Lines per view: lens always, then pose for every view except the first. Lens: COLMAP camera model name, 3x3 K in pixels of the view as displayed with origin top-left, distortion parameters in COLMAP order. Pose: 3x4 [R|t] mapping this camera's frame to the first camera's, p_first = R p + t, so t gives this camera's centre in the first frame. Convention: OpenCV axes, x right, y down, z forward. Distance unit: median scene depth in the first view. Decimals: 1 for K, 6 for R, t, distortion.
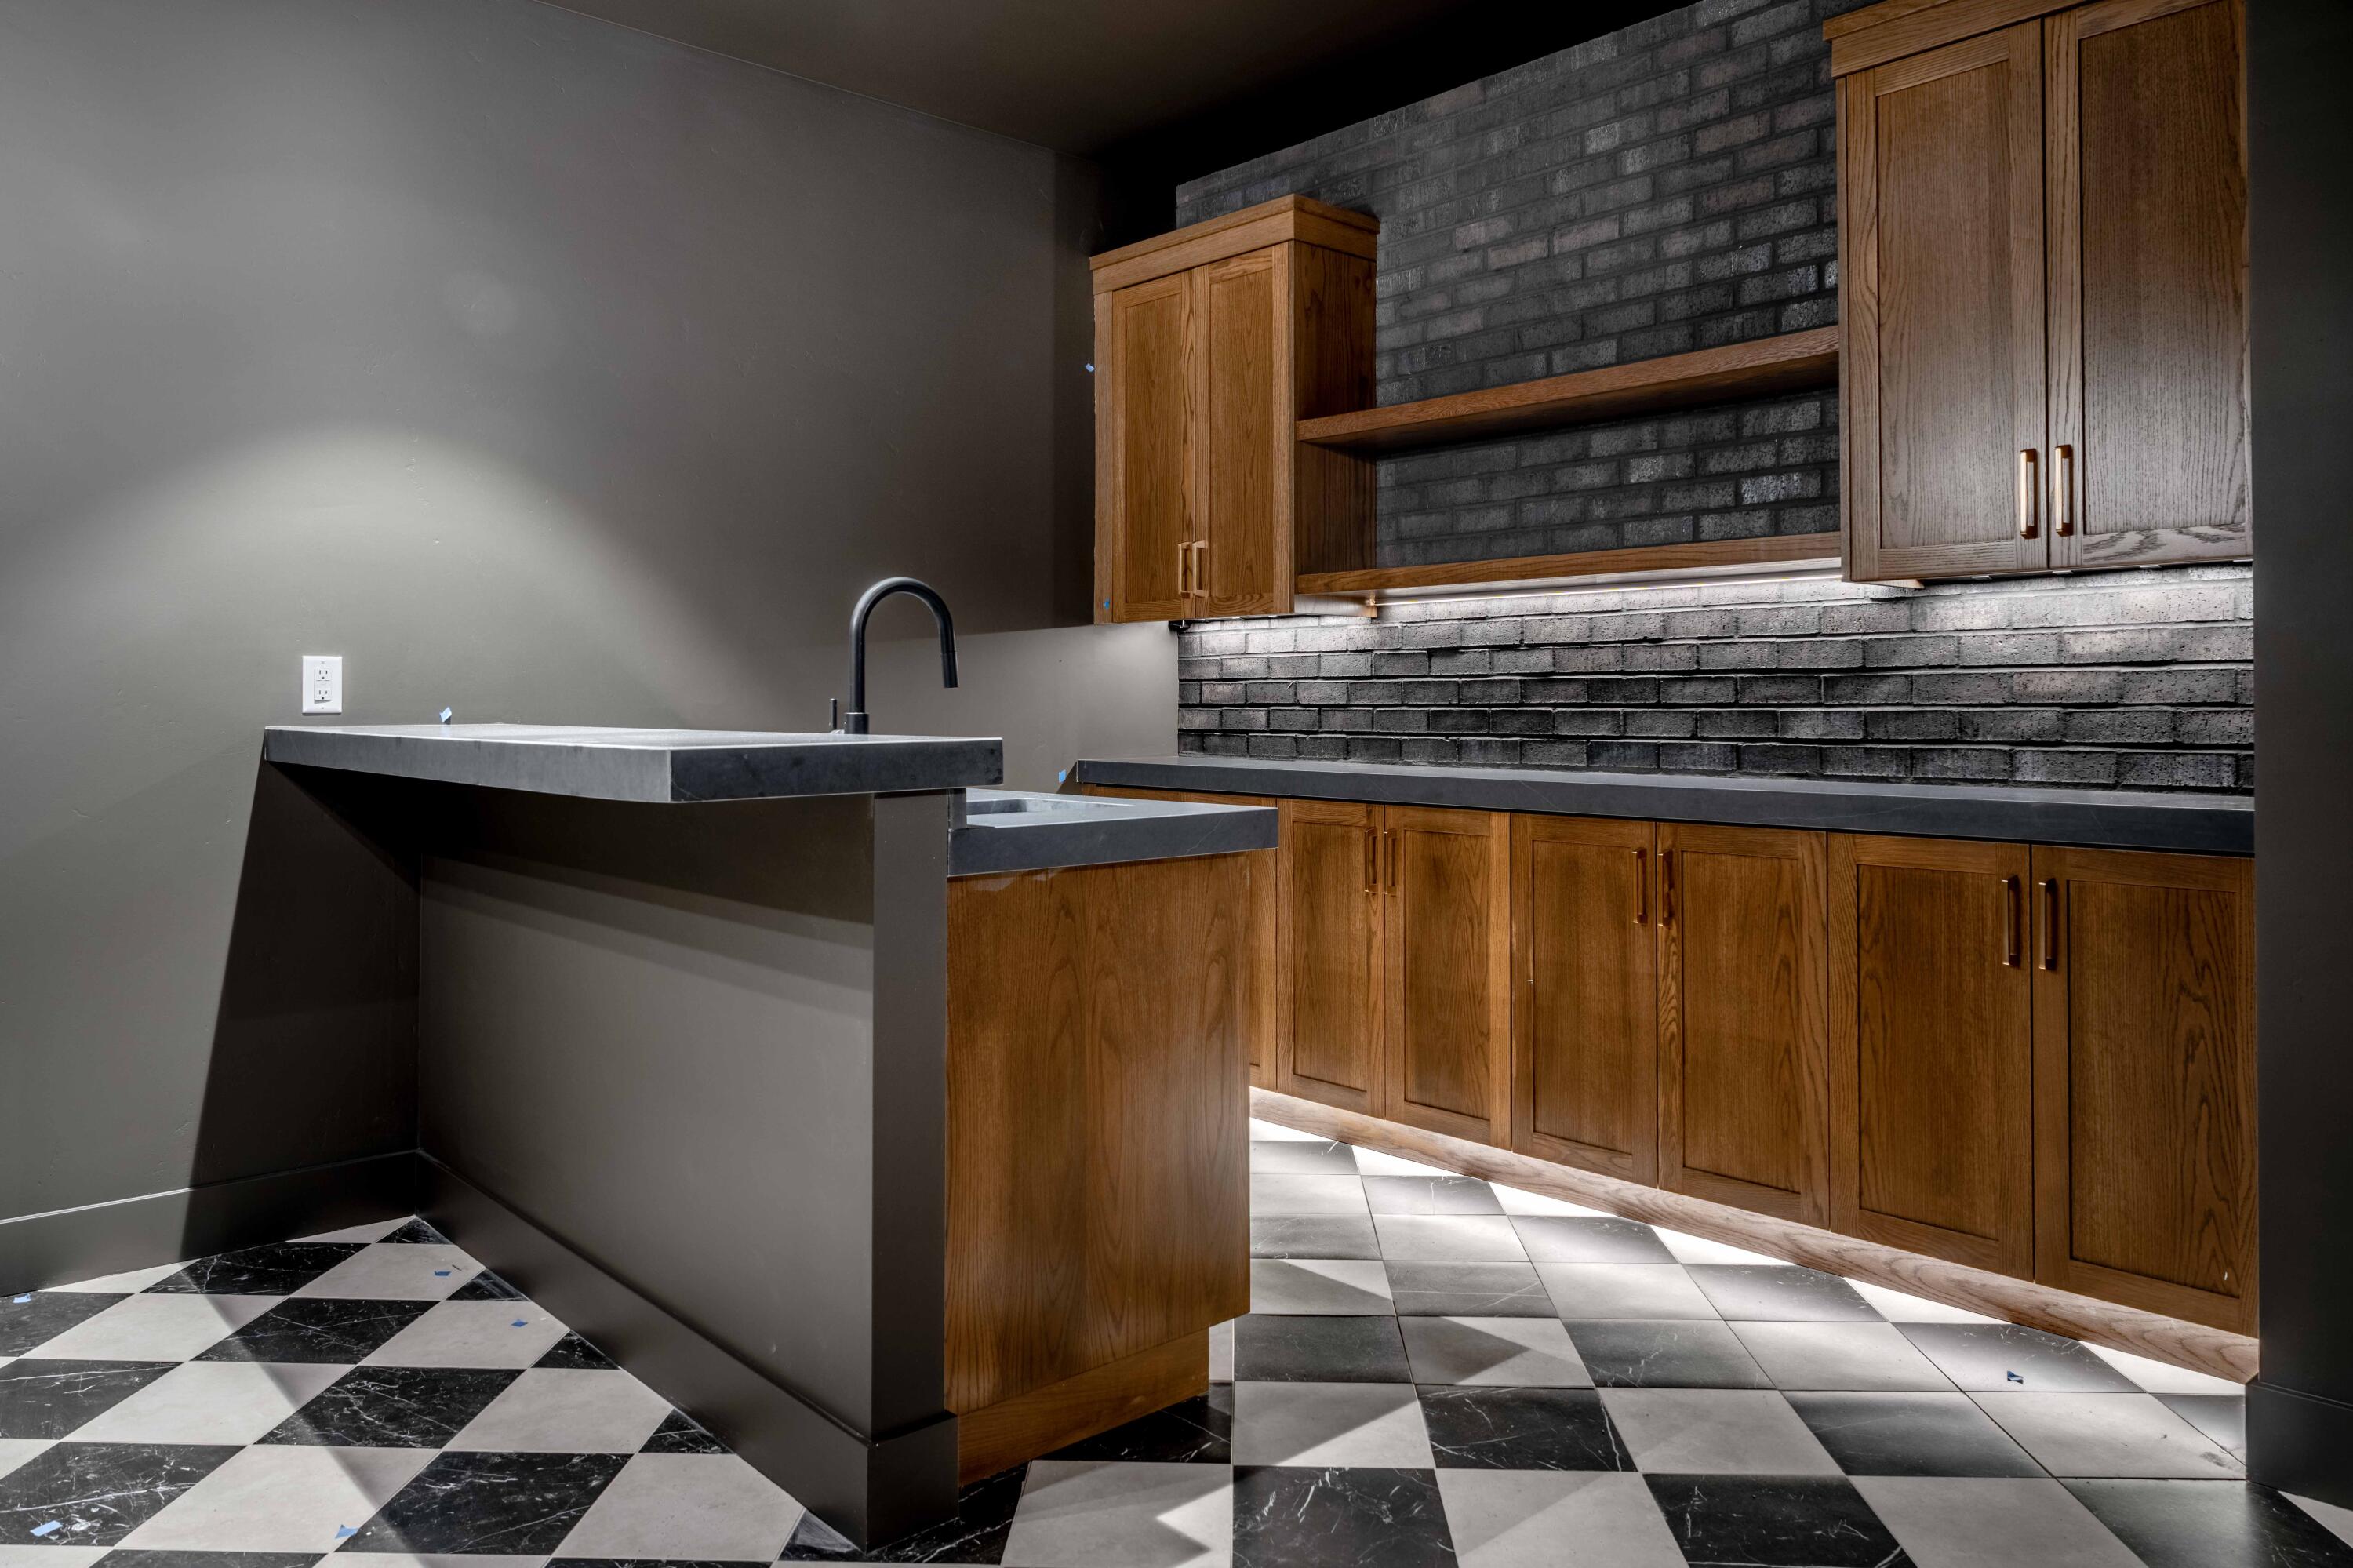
lens RADIAL K [[1614.3, 0, 1181.4], [0, 1614.3, 661.8], [0, 0, 1]] dist [-0.010244, -0.003555]
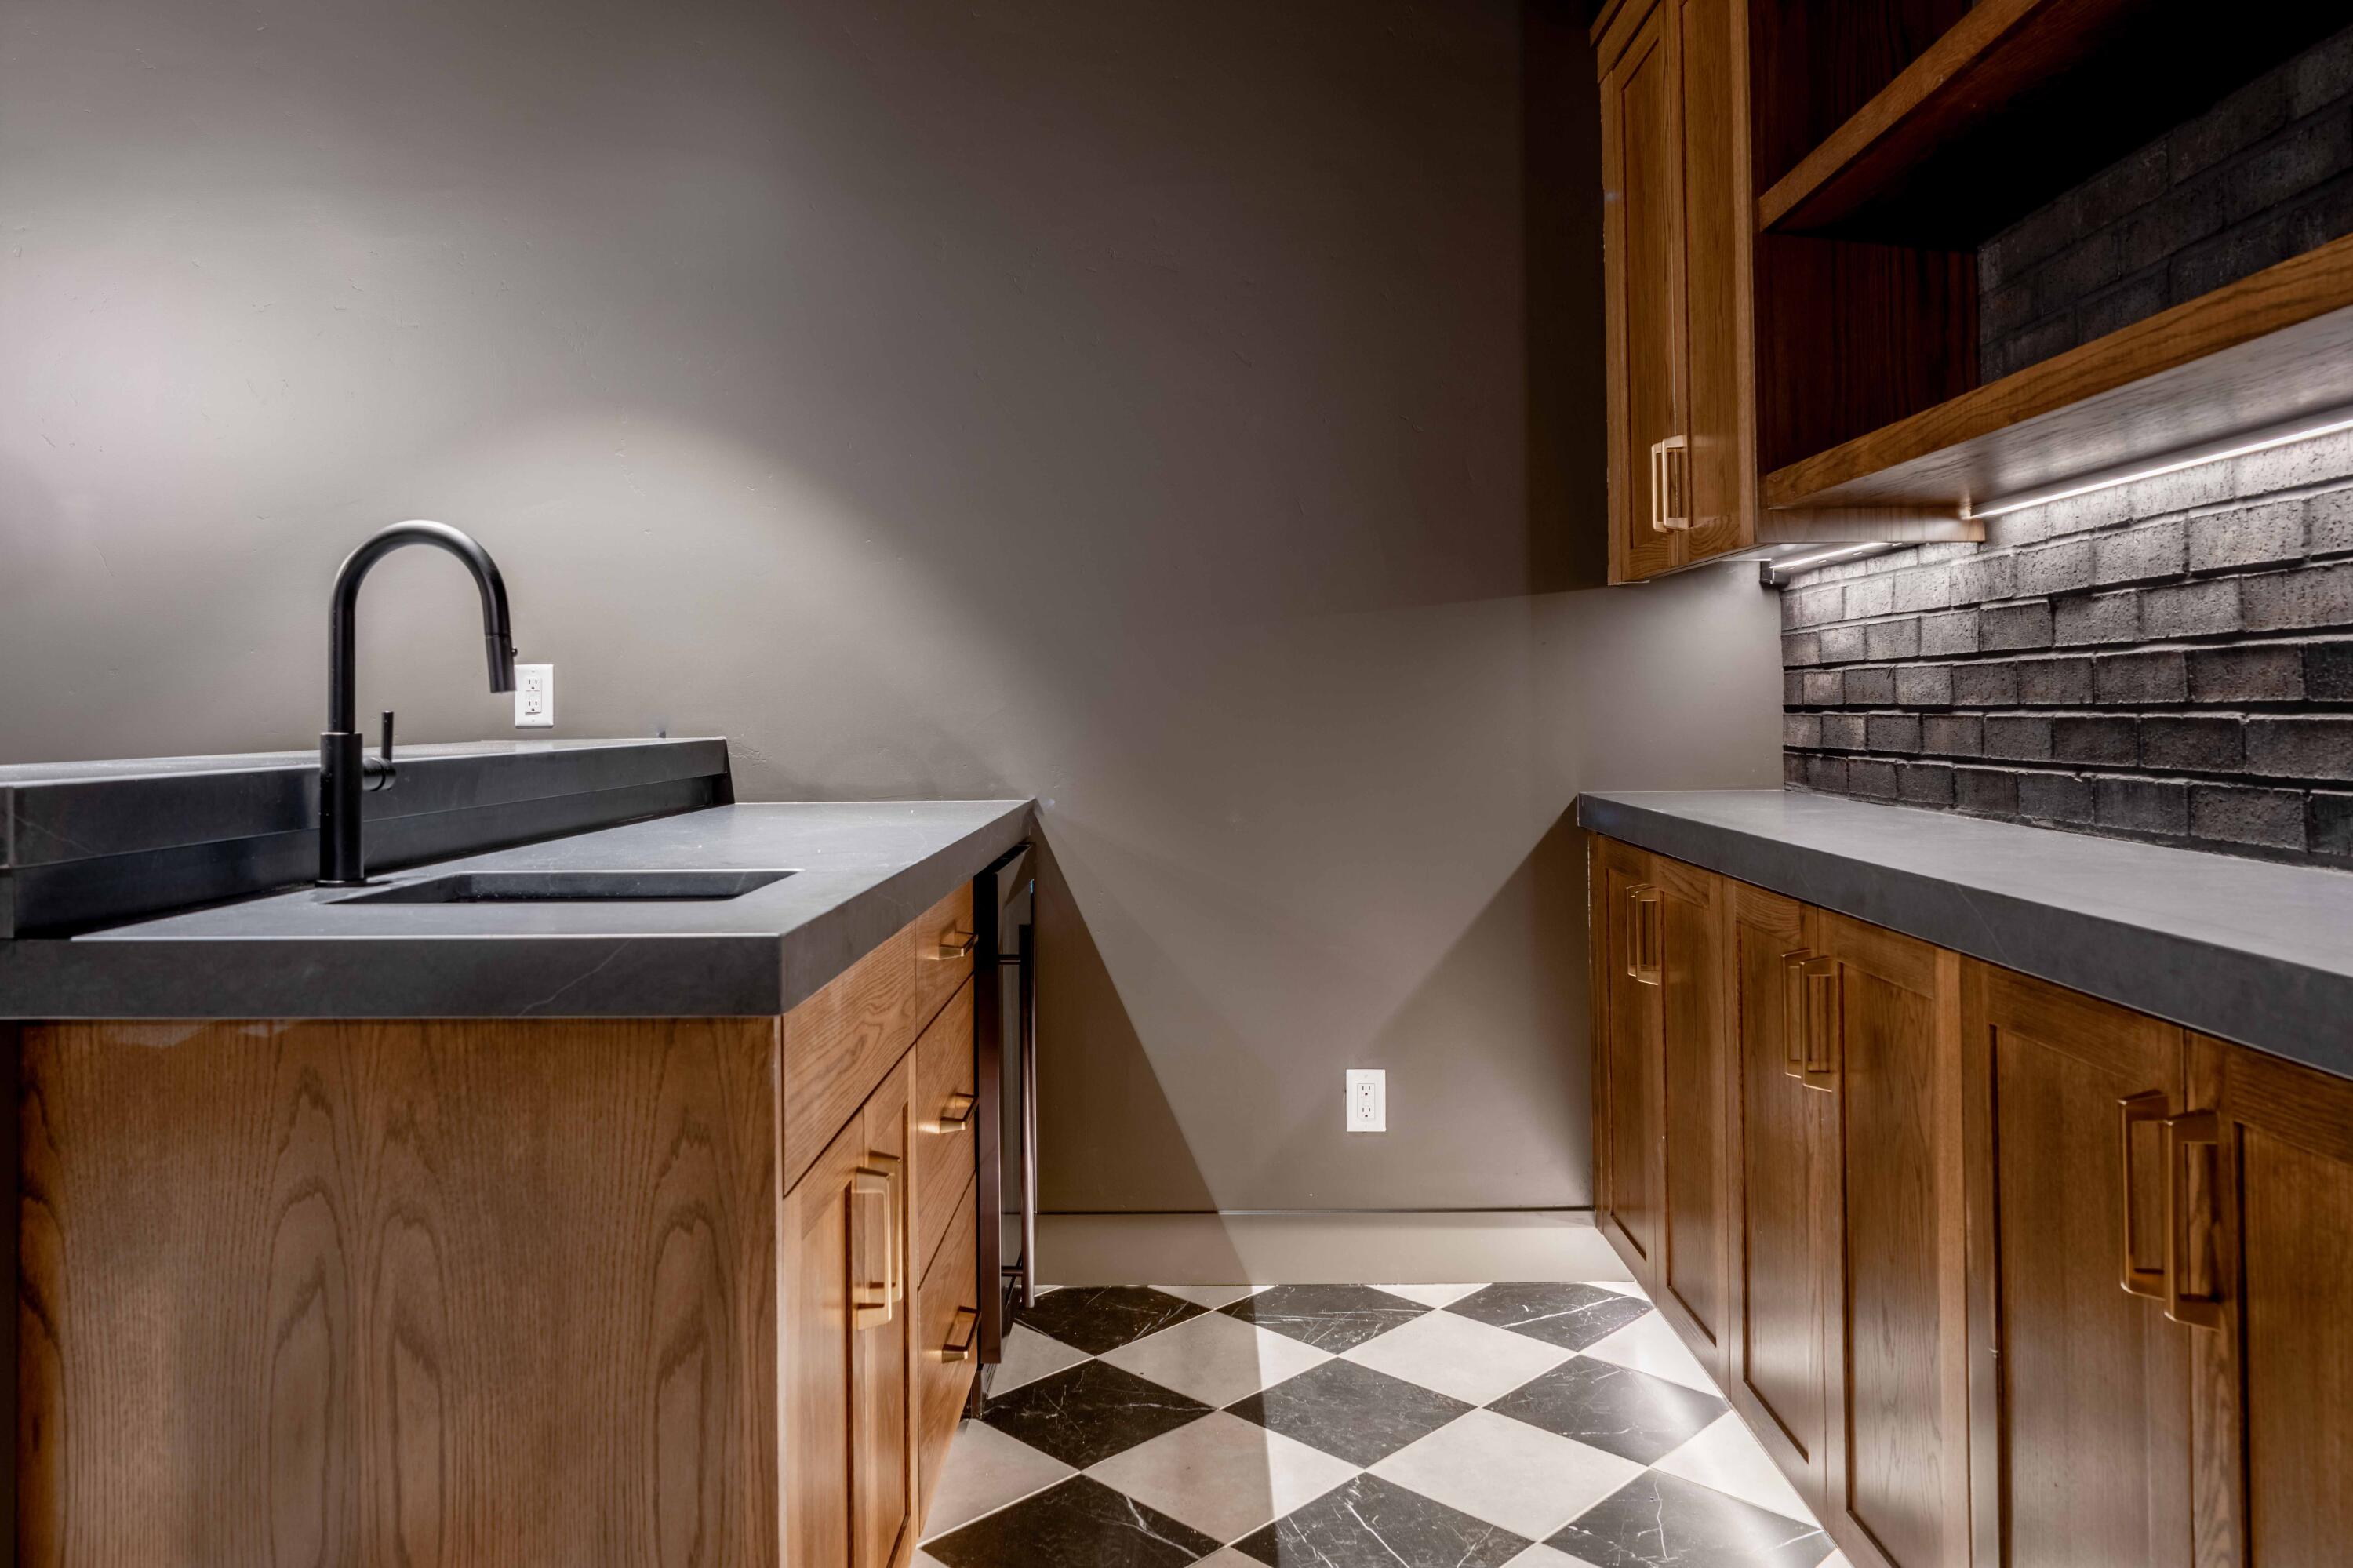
lens RADIAL K [[1614.3, 0, 1181.4], [0, 1614.3, 661.8], [0, 0, 1]] dist [-0.010244, -0.003555]
pose [[0.731229, -0.025314, -0.681662, 0.321051], [0.025658, 0.999625, -0.009599, 0.011514], [0.681649, -0.010471, 0.731604, 0.490187]]
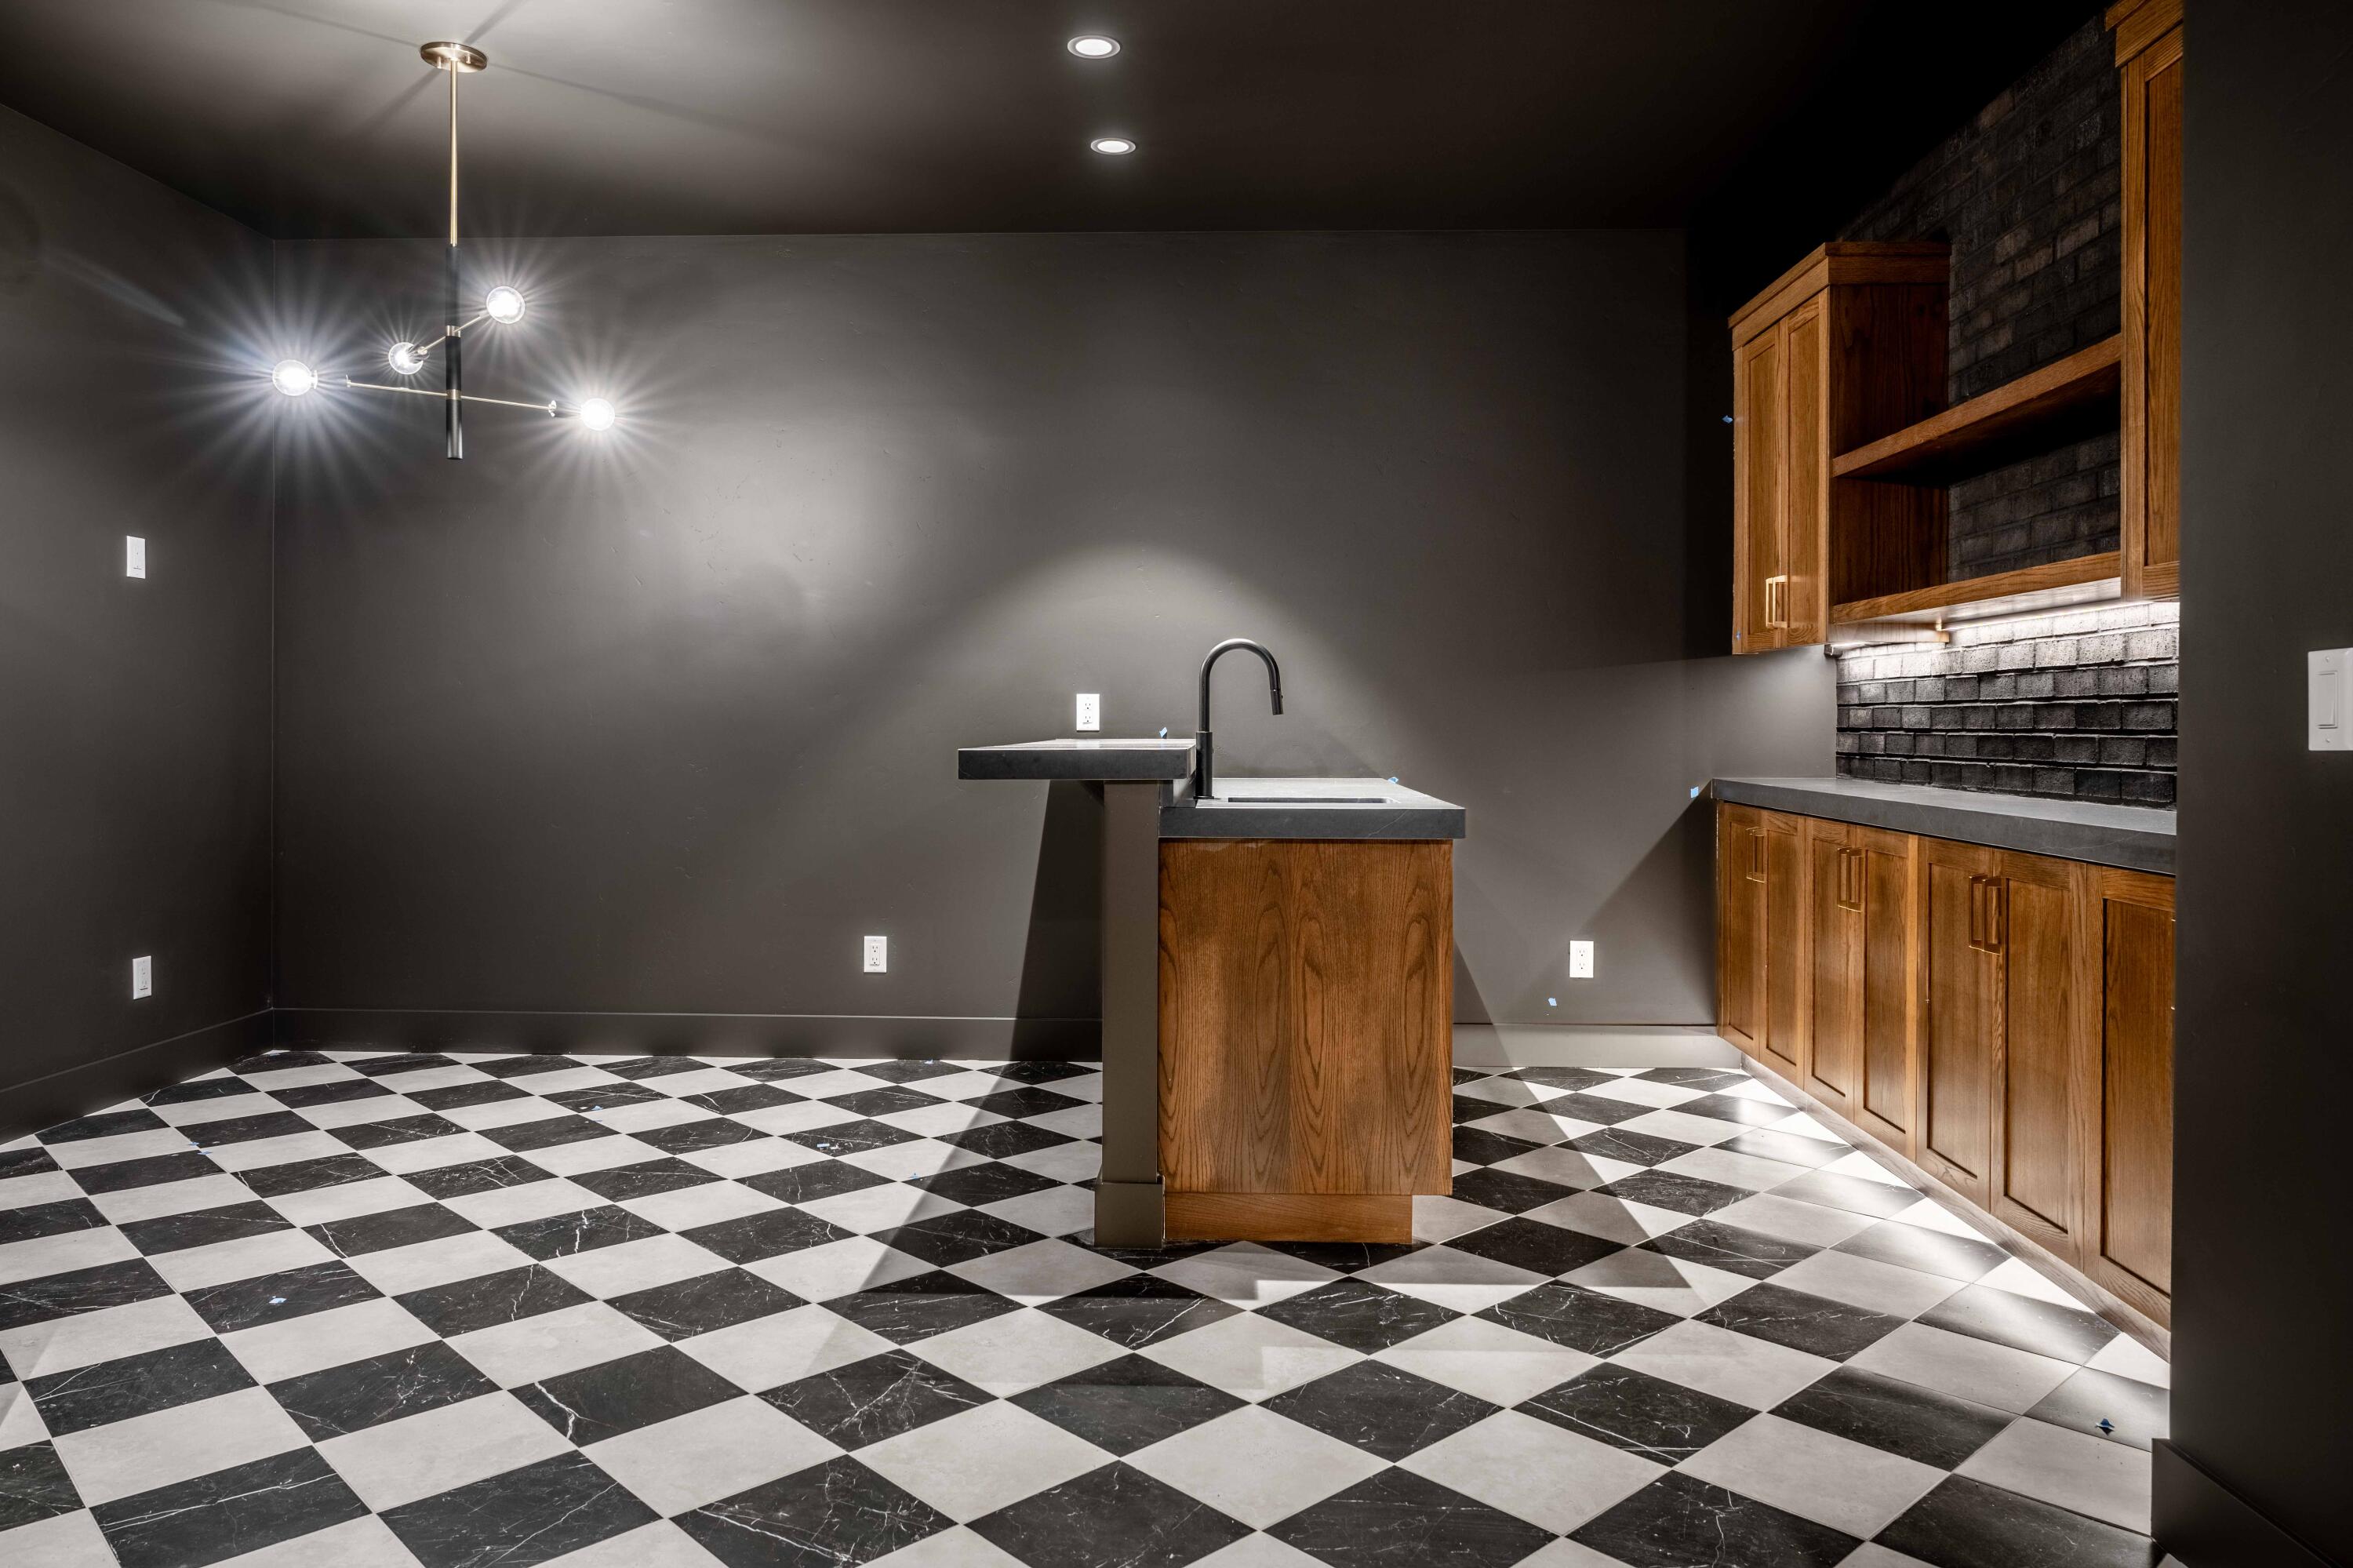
lens RADIAL K [[1610.1, 0, 1177.2], [0, 1610.1, 719.6], [0, 0, 1]] dist [-0.013835, -0.002901]
pose [[0.715143, 0.002104, -0.698975, 0.531328], [0.013307, 0.999773, 0.016623, -0.002843], [0.698851, -0.021189, 0.714953, -0.049862]]
